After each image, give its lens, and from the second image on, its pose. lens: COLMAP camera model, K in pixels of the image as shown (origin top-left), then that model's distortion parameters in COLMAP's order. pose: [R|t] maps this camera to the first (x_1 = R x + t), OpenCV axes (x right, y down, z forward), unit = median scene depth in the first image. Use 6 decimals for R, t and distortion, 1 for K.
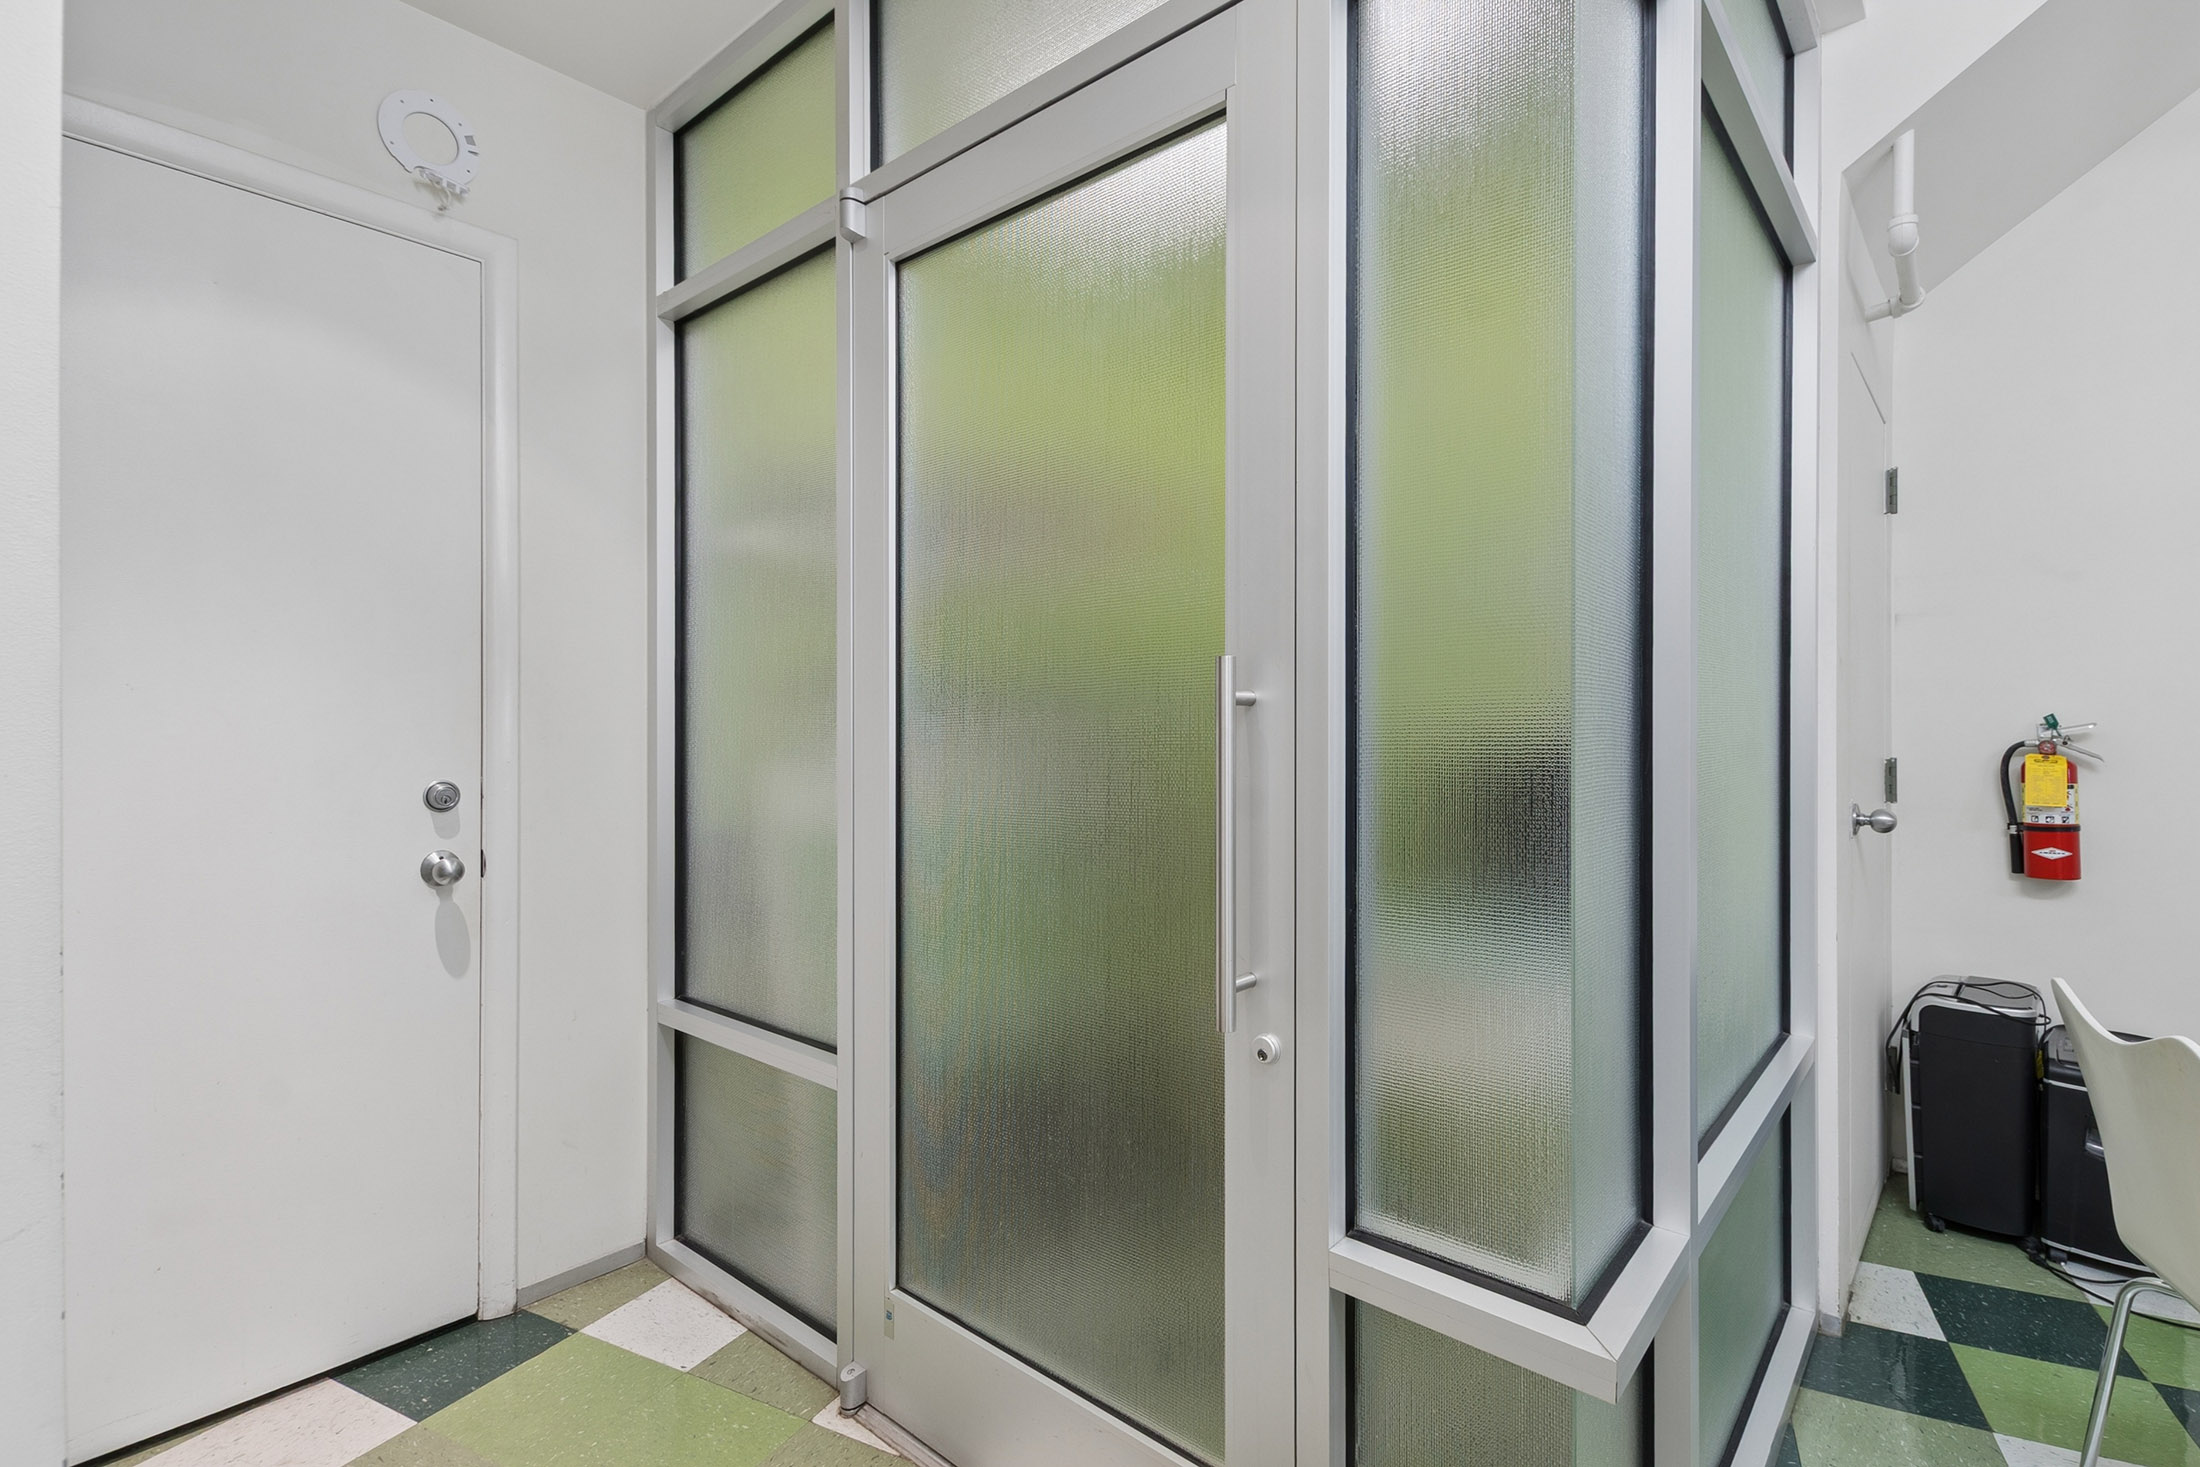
lens RADIAL K [[1036.0, 0, 1109.6], [0, 1036.0, 722.0], [0, 0, 1]] dist [0.028032, -0.017230]
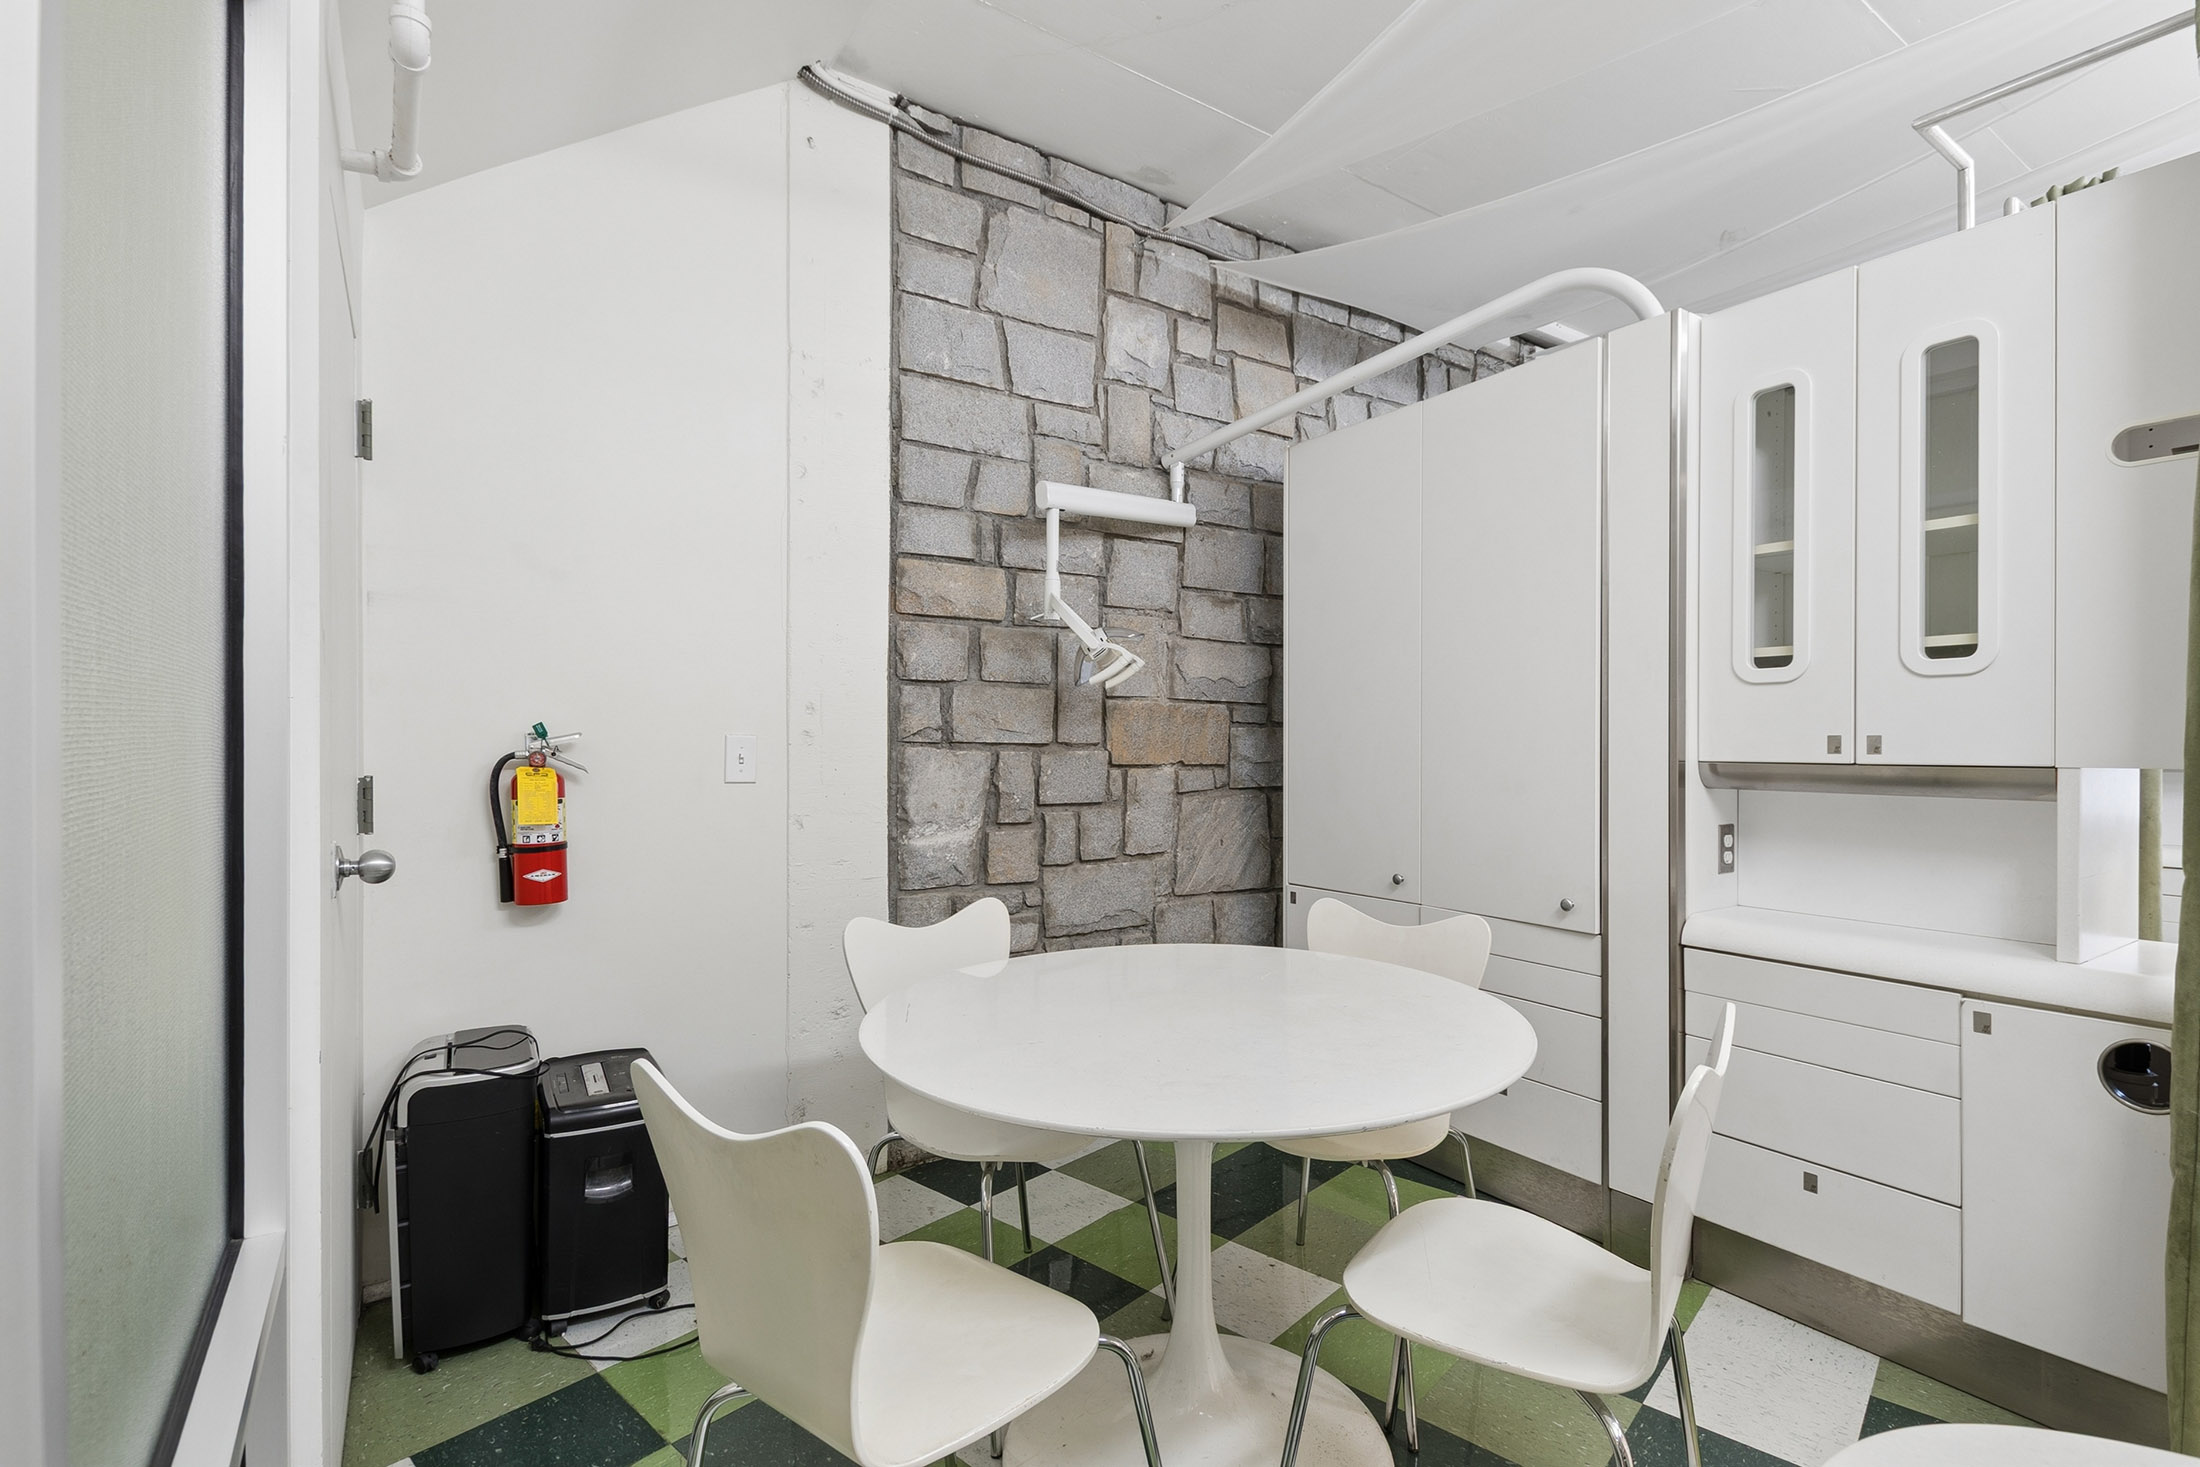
lens RADIAL K [[1013.5, 0, 1102.3], [0, 1013.5, 750.5], [0, 0, 1]] dist [0.006383, 0.000402]
pose [[0.253877, -0.008719, 0.967197, 0.173385], [-0.007593, 0.999911, 0.011007, 0.003564], [-0.967207, -0.010139, 0.253789, 0.309679]]
